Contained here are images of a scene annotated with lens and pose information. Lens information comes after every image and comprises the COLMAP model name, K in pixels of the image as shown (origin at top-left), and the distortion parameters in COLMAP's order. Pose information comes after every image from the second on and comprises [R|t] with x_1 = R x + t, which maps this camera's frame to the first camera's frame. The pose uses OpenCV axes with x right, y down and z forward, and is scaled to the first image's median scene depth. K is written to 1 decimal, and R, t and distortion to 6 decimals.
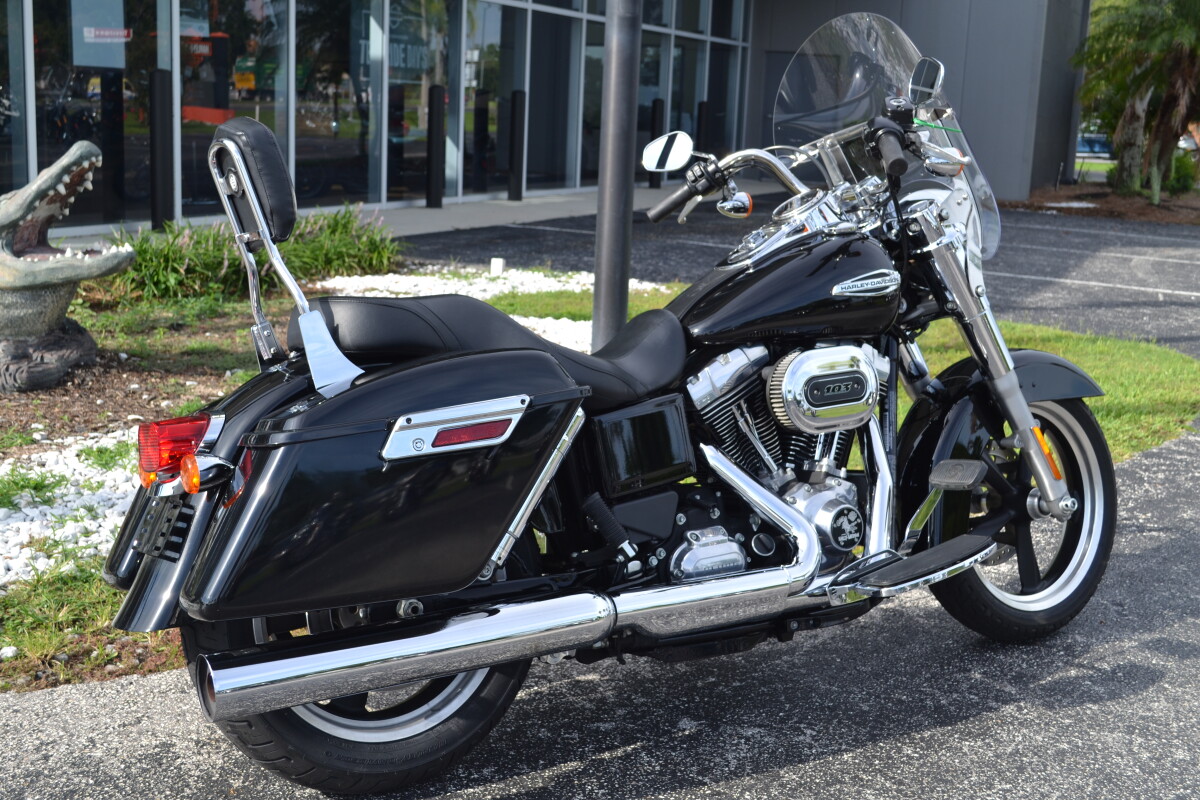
lens RADIAL K [[1432.4, 0, 597.2], [0, 1432.4, 391.8], [0, 0, 1]] dist [-0.054657, 0.000000]
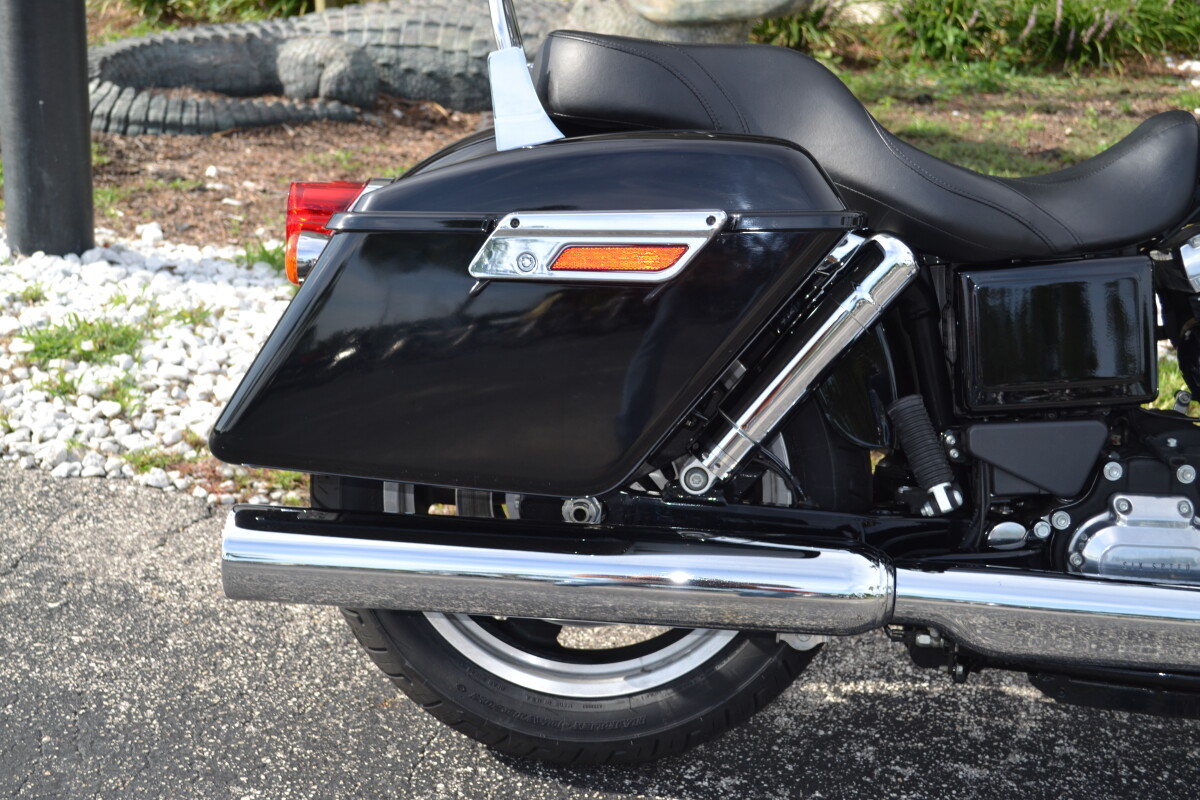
lens RADIAL K [[1830.6, 0, 596.3], [0, 1830.6, 400.4], [0, 0, 1]] dist [-0.011721, 0.000000]
pose [[0.813033, 0.189040, -0.550673, 0.279672], [-0.129256, 0.980824, 0.145868, -0.020020], [0.567688, -0.047417, 0.821877, 0.257858]]
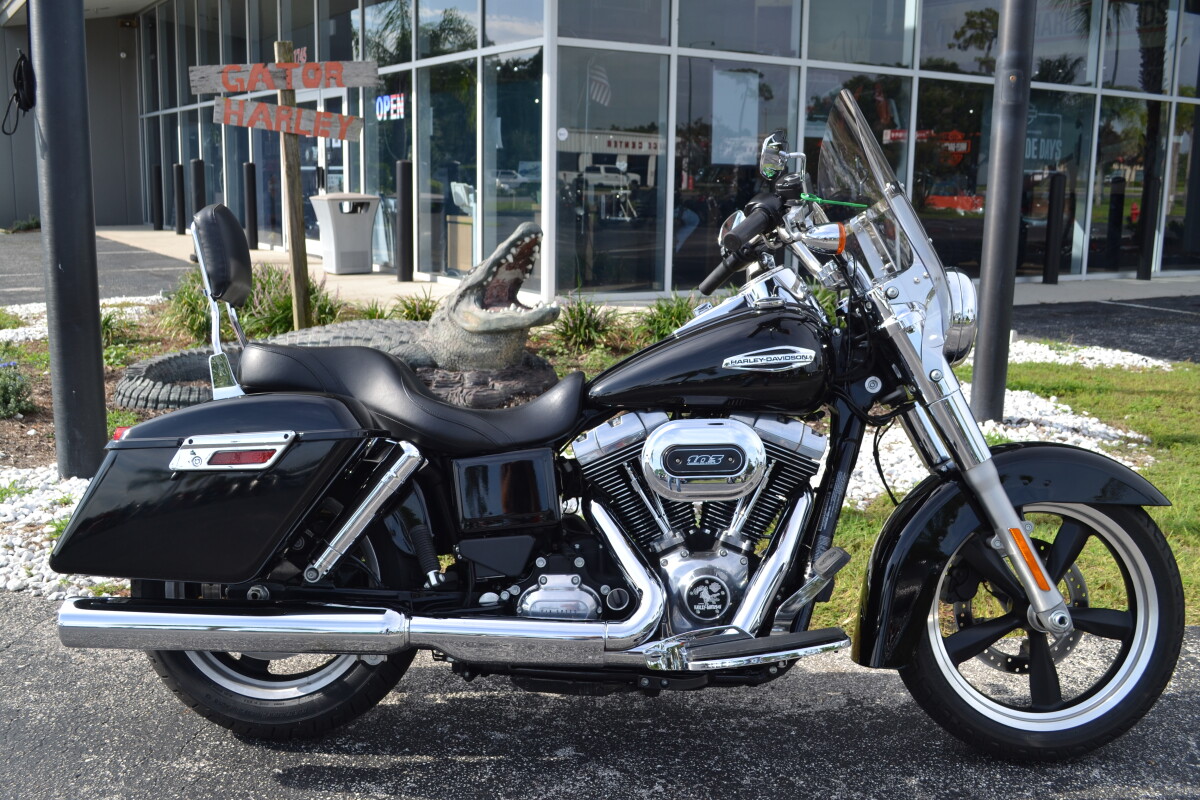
lens RADIAL K [[1184.9, 0, 593.7], [0, 1184.9, 402.4], [0, 0, 1]] dist [-0.062994, 0.000000]
pose [[0.828534, 0.077324, -0.554574, 0.559546], [-0.090877, 0.995857, 0.003082, -0.037712], [0.552515, 0.047844, 0.832129, 0.252278]]
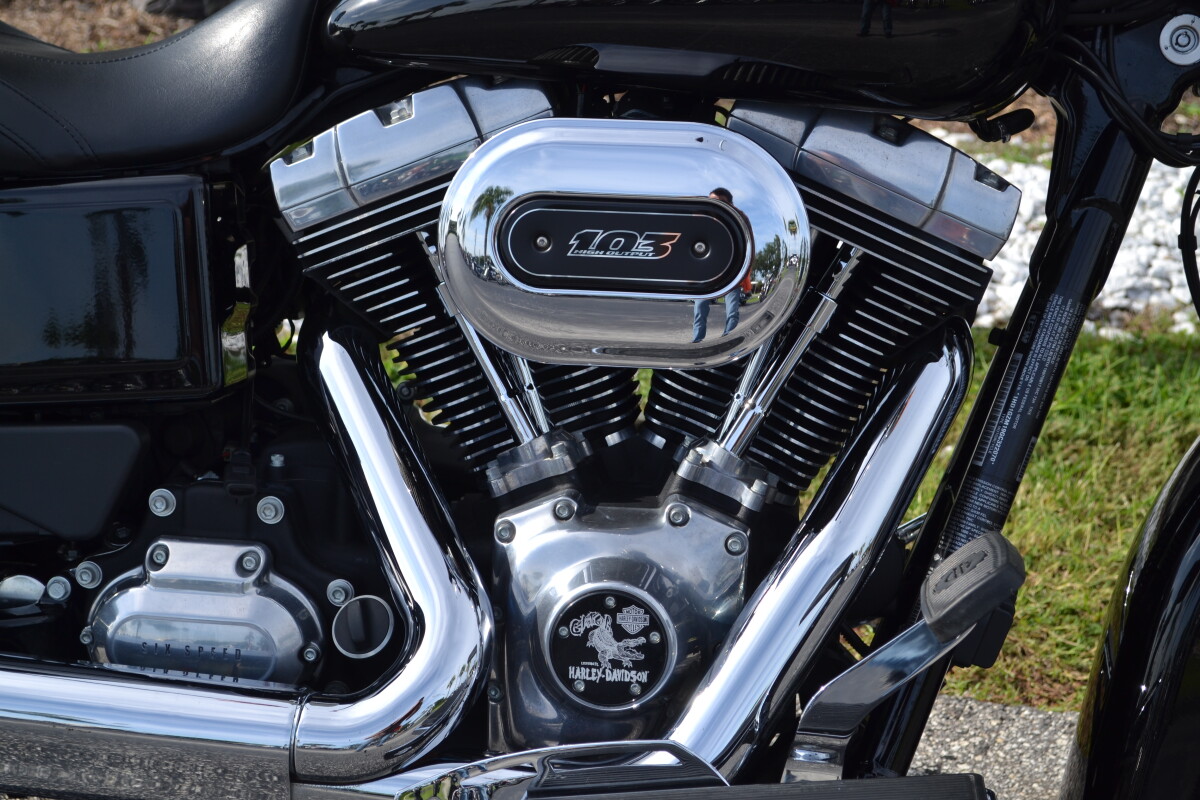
lens RADIAL K [[2338.3, 0, 593.8], [0, 2338.3, 399.0], [0, 0, 1]] dist [0.029489, 0.000000]
pose [[0.773210, 0.216815, -0.595934, 0.493553], [-0.142782, 0.975129, 0.169519, -0.058281], [0.617867, -0.045985, 0.784937, 0.555798]]
